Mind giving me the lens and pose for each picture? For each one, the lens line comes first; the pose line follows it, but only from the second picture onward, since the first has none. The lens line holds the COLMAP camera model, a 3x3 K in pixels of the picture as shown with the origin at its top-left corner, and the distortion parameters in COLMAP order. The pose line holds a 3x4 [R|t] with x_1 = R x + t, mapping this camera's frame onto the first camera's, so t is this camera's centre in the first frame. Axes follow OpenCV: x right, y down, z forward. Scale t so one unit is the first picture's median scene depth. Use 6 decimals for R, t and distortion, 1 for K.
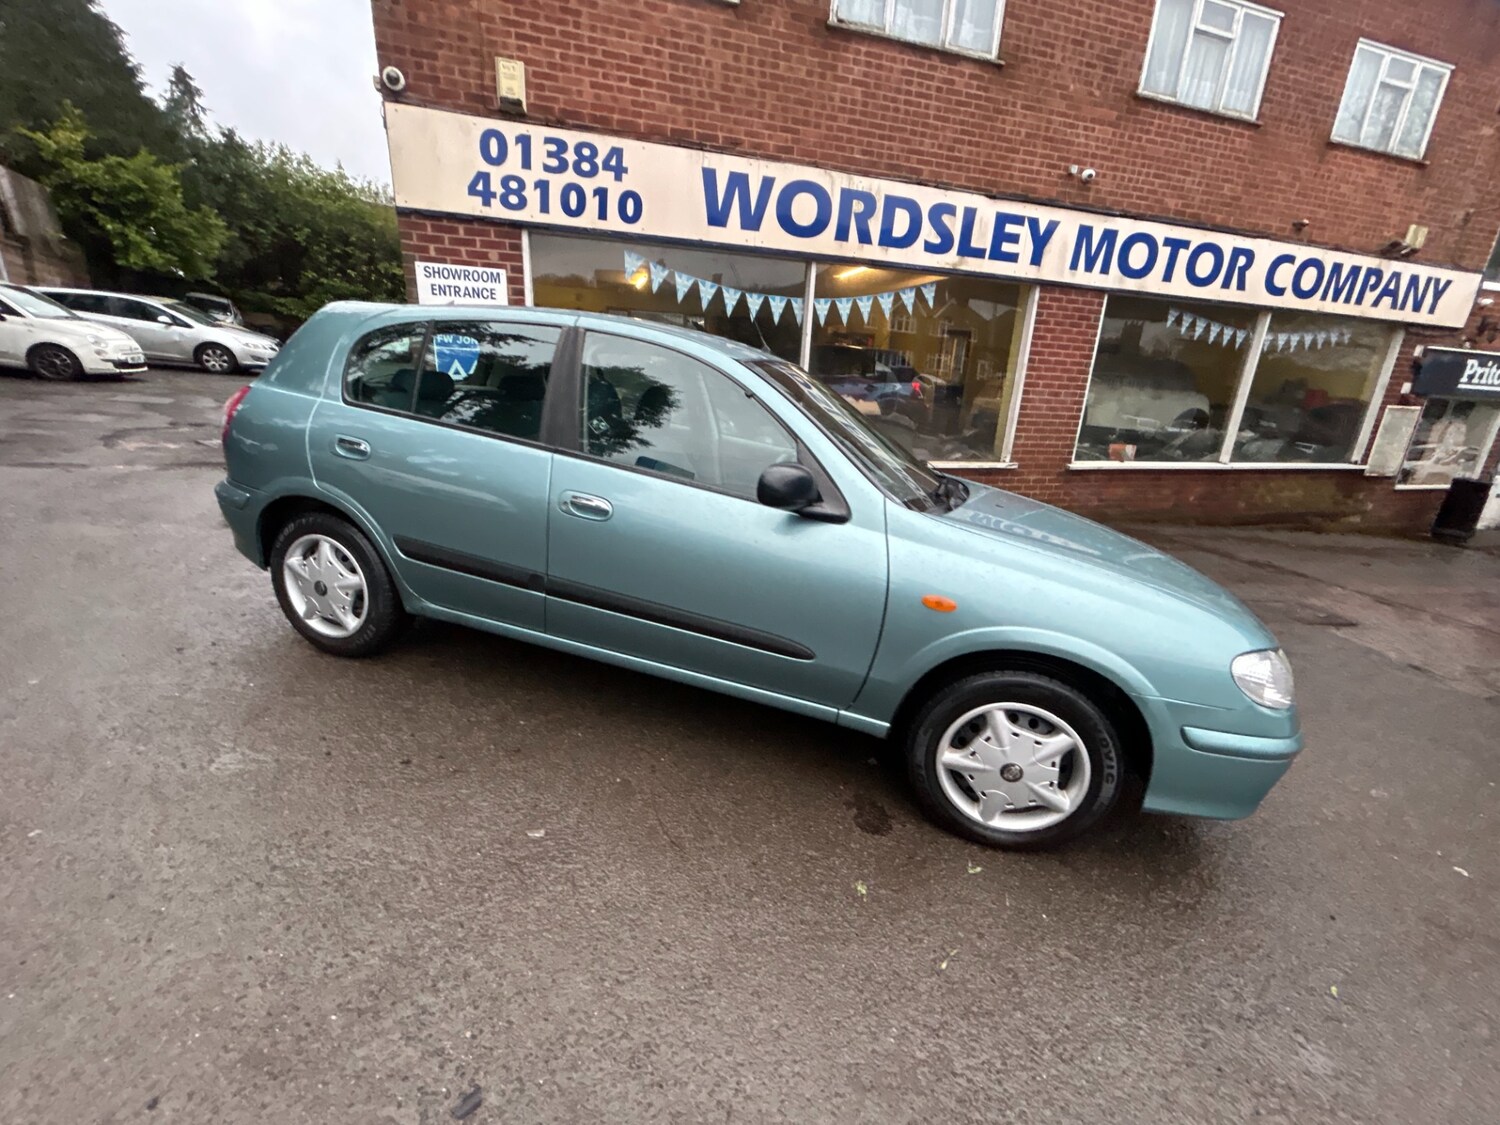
lens RADIAL K [[605.0, 0, 750.6], [0, 605.0, 555.8], [0, 0, 1]] dist [-0.001073, 0.000369]
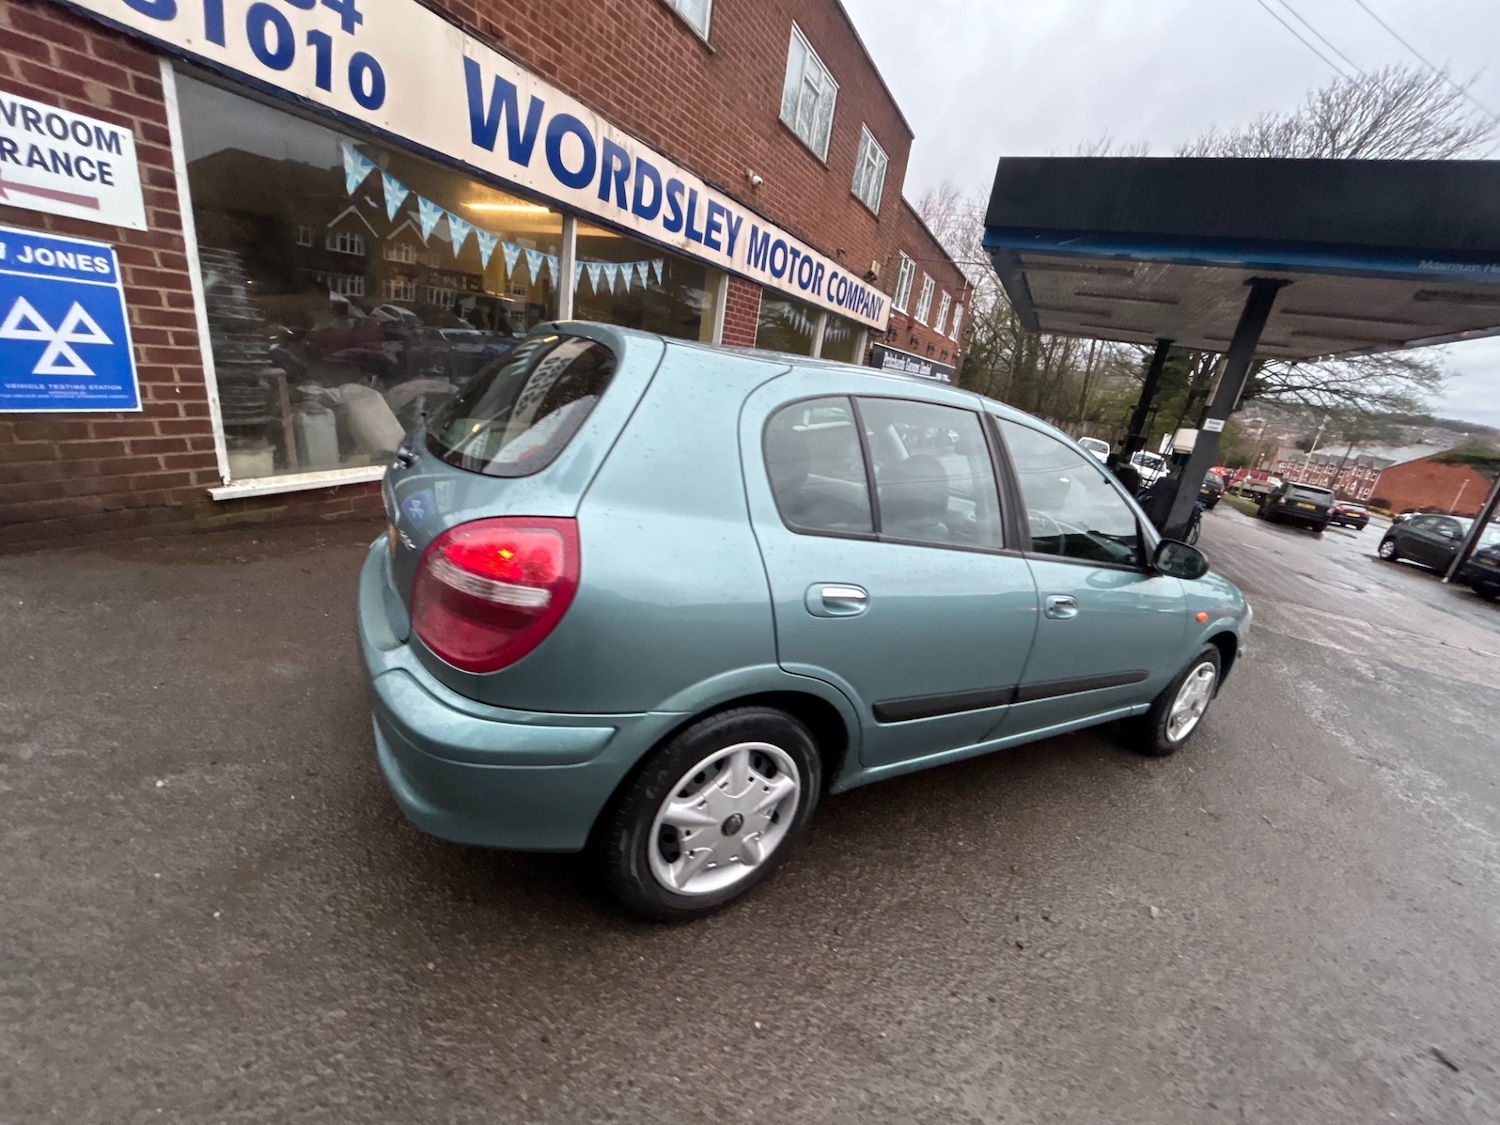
lens RADIAL K [[605.0, 0, 747.6], [0, 605.0, 555.8], [0, 0, 1]] dist [-0.001073, 0.000369]
pose [[0.676469, -0.189191, 0.711756, -0.423275], [0.109408, 0.981533, 0.156916, -0.121764], [-0.728299, -0.028277, 0.684676, 0.221475]]
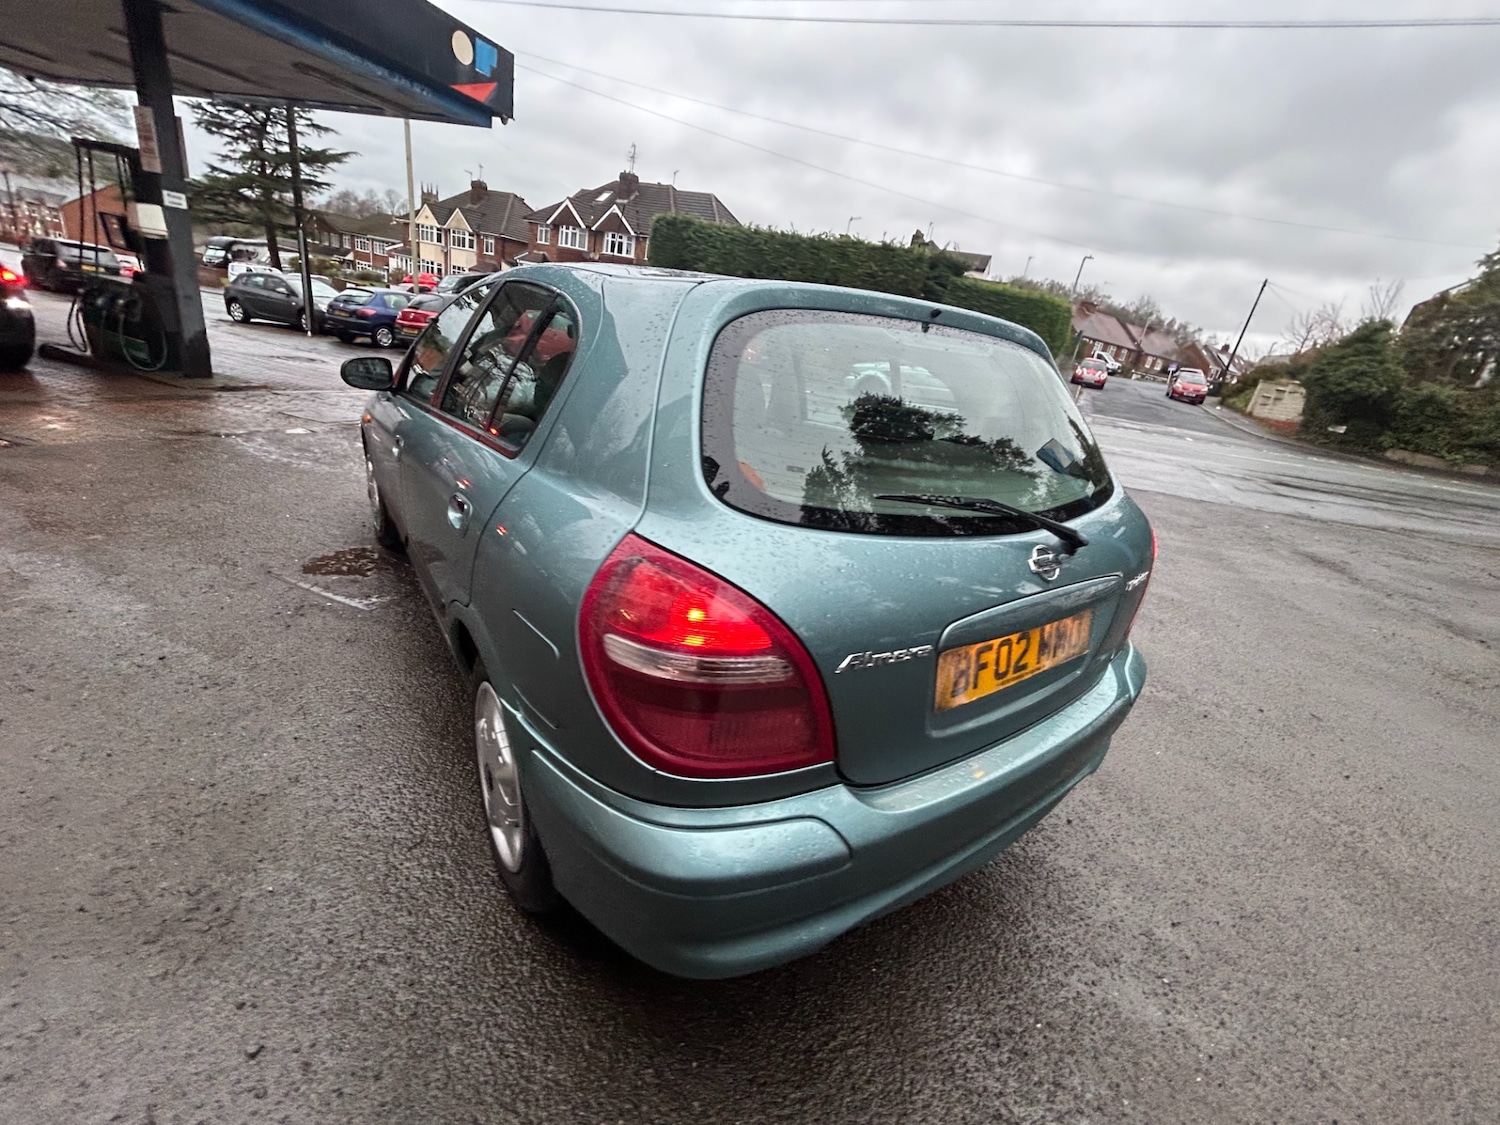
lens RADIAL K [[605.0, 0, 756.8], [0, 605.0, 561.5], [0, 0, 1]] dist [-0.001073, 0.000369]
pose [[-0.766998, -0.402555, 0.499663, -0.347349], [-0.025845, 0.797467, 0.602809, -0.249282], [-0.641129, 0.449439, -0.622060, 0.688252]]
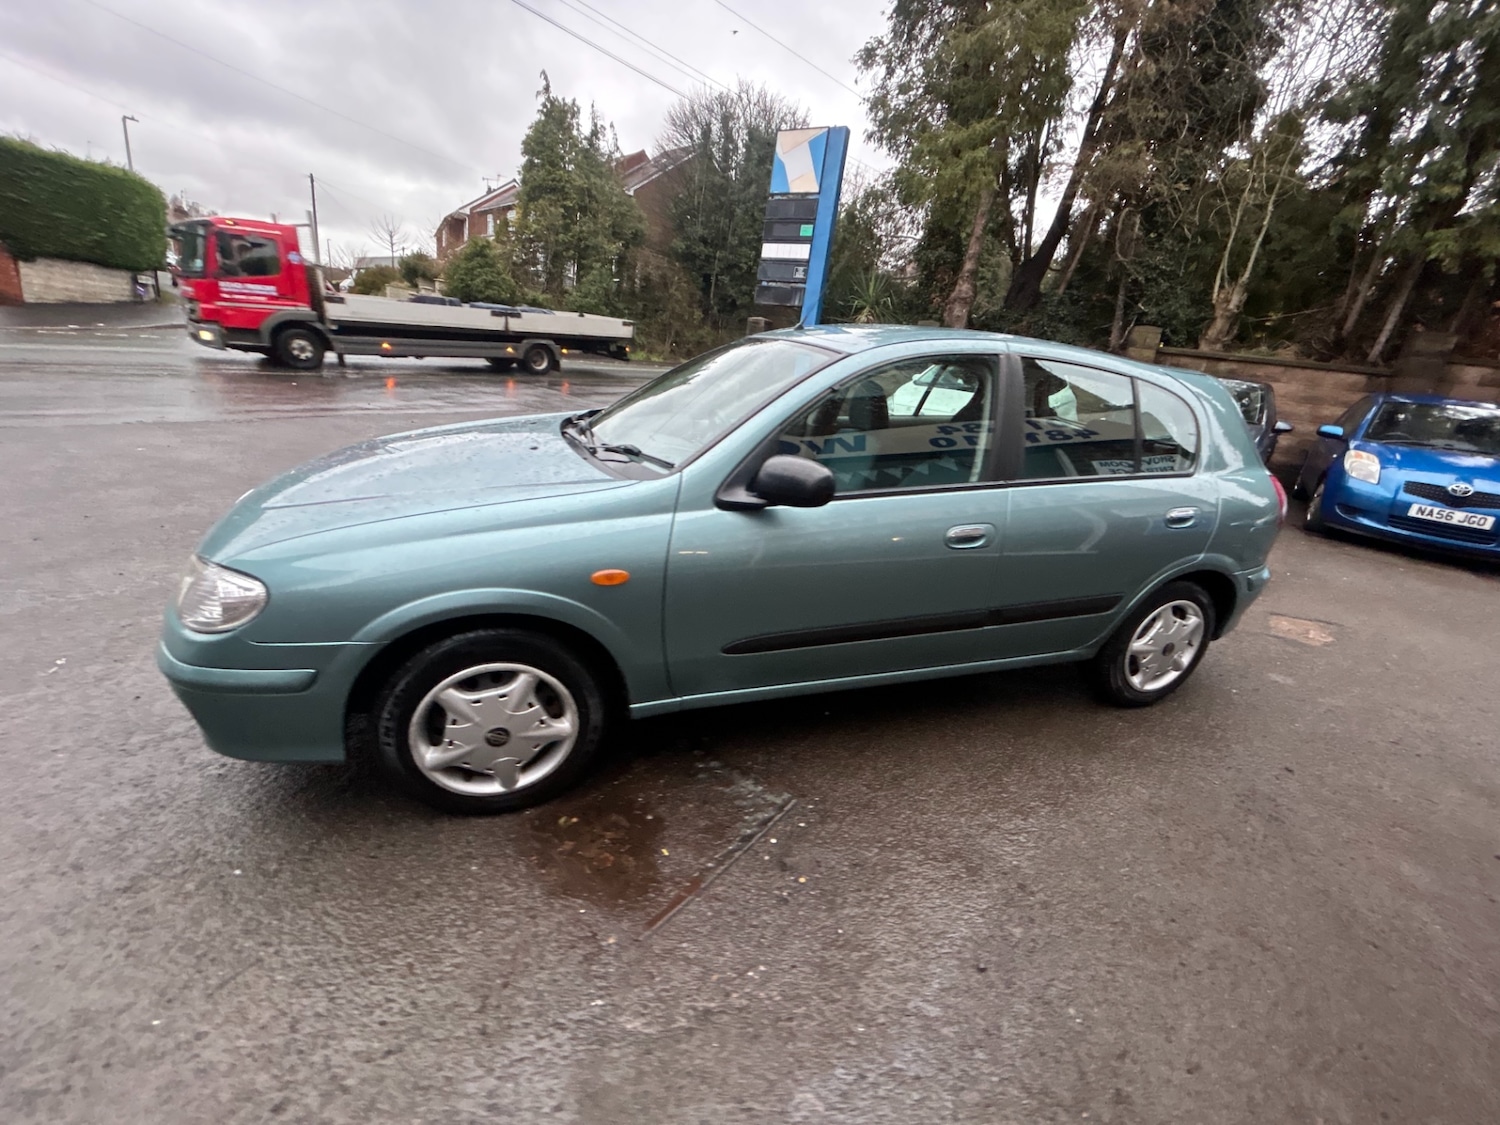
lens RADIAL K [[605.0, 0, 753.5], [0, 605.0, 556.7], [0, 0, 1]] dist [-0.001073, 0.000369]
pose [[-0.784401, 0.021185, -0.619892, 0.290135], [-0.344483, 0.816225, 0.463798, -0.191678], [0.515797, 0.577346, -0.632950, 0.728086]]
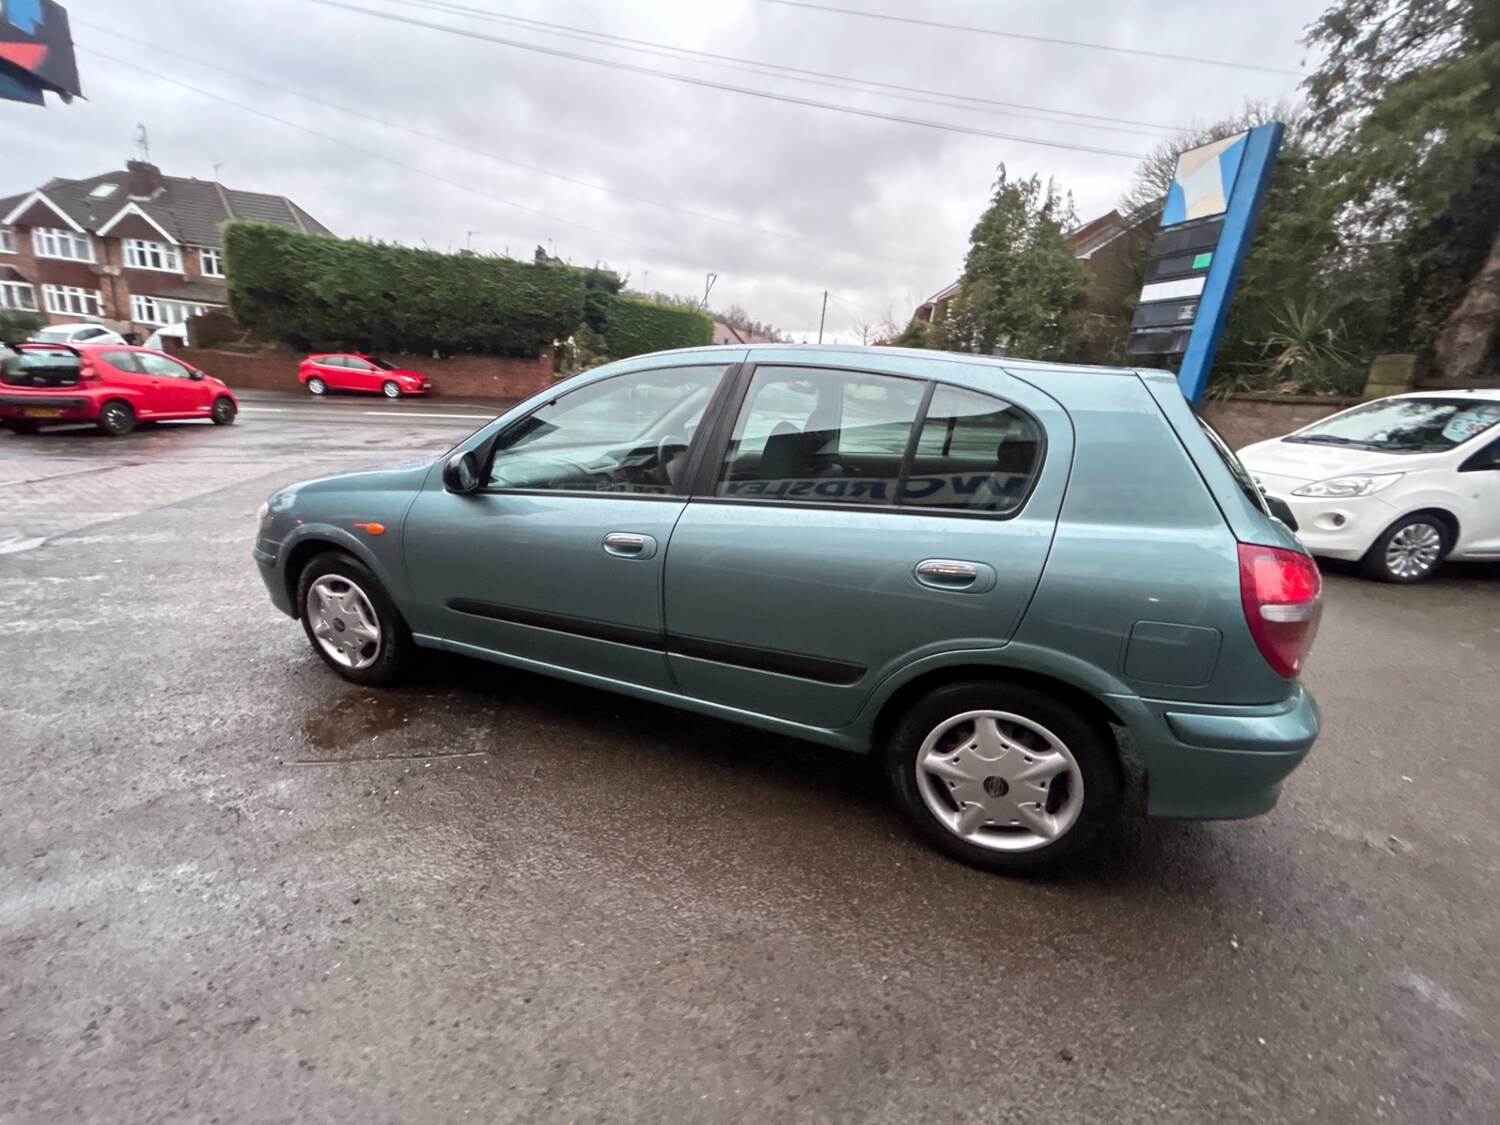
lens RADIAL K [[605.0, 0, 755.2], [0, 605.0, 560.2], [0, 0, 1]] dist [-0.001073, 0.000369]
pose [[-0.984026, -0.174345, 0.036017, -0.075154], [-0.126591, 0.827501, 0.547008, -0.263413], [-0.125172, 0.533710, -0.836352, 0.834182]]
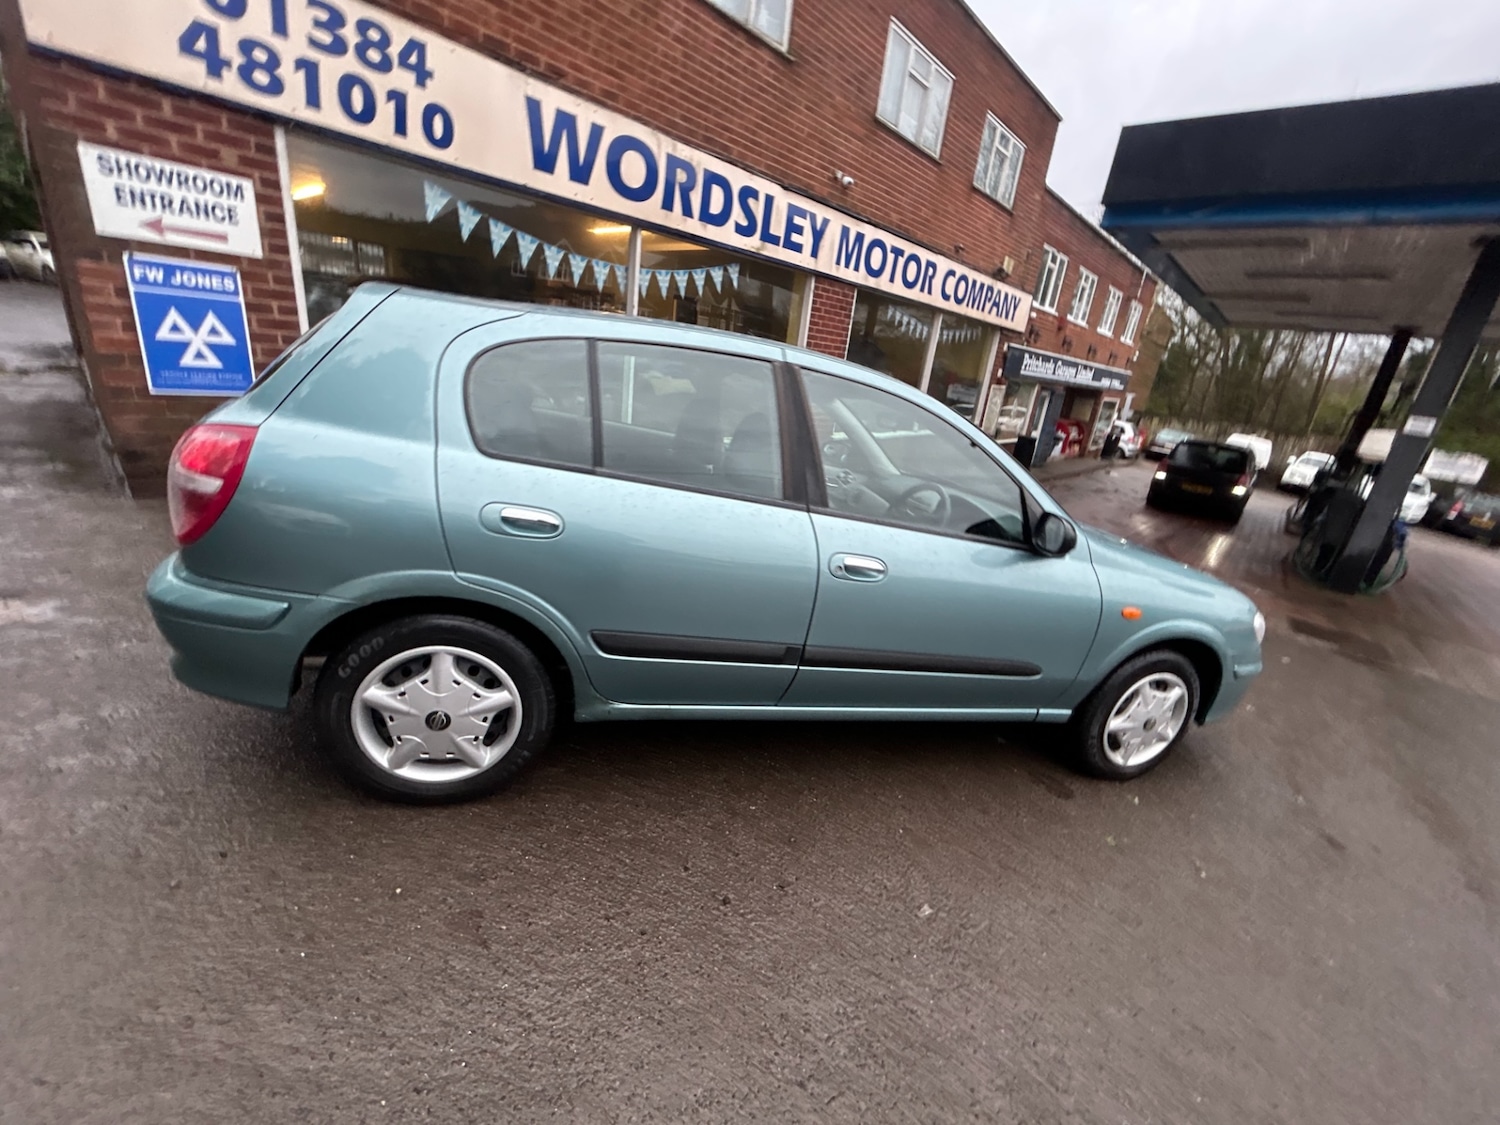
lens RADIAL K [[605.0, 0, 749.0], [0, 605.0, 555.2], [0, 0, 1]] dist [-0.001073, 0.000369]
pose [[0.851395, -0.125497, 0.509291, -0.285969], [0.083434, 0.990996, 0.104717, -0.068680], [-0.517847, -0.046663, 0.854200, 0.091439]]
